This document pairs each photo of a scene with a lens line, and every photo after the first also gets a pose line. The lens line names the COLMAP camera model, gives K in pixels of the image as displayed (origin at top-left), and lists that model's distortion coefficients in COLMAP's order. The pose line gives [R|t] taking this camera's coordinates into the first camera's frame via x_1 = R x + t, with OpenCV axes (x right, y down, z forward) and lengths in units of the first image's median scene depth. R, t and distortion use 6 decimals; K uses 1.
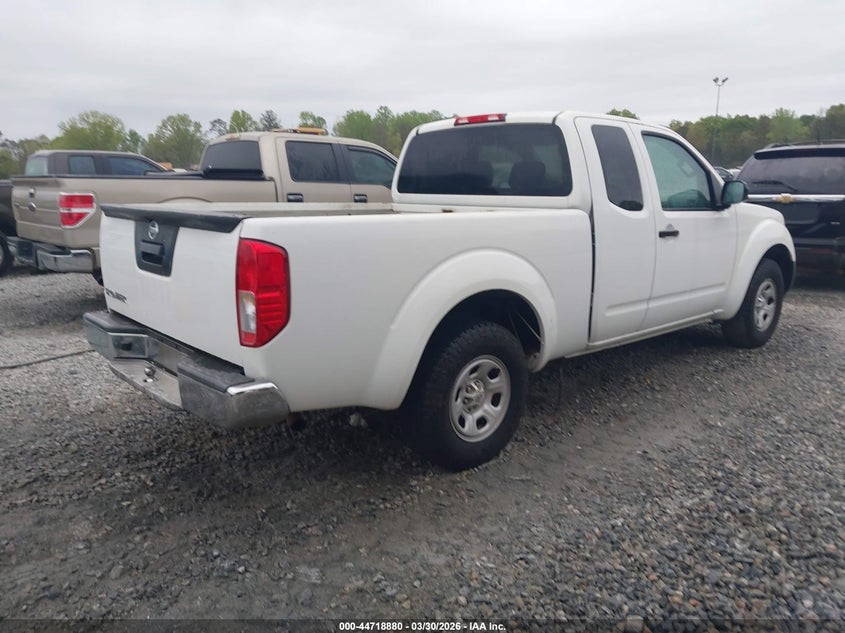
lens RADIAL K [[659.0, 0, 422.5], [0, 659.0, 316.5], [0, 0, 1]] dist [0.047235, 0.000580]
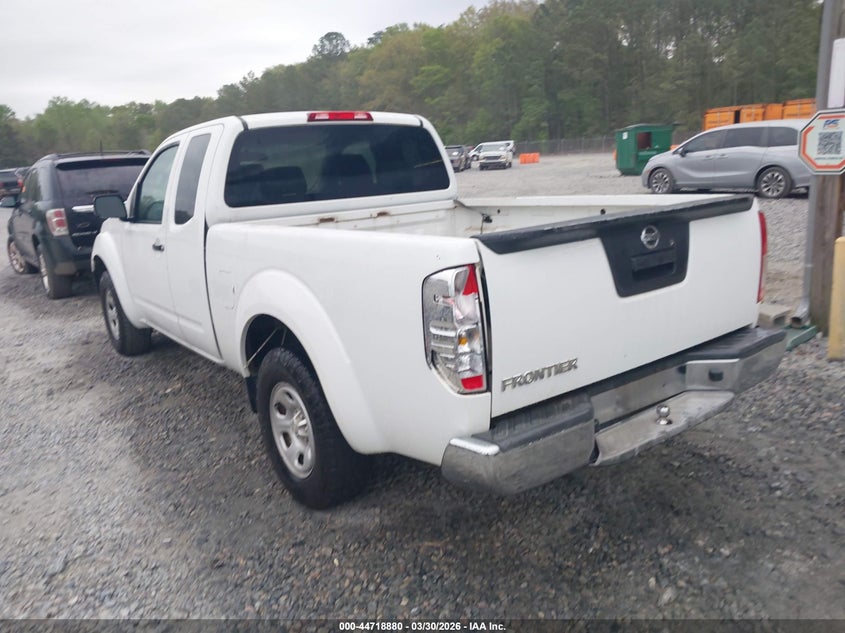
lens RADIAL K [[659.0, 0, 422.5], [0, 659.0, 316.5], [0, 0, 1]] dist [0.047235, 0.000580]
pose [[0.077039, -0.232361, 0.969574, -0.890625], [0.257716, 0.944056, 0.205769, -0.200882], [-0.963145, 0.234022, 0.132612, 0.858139]]
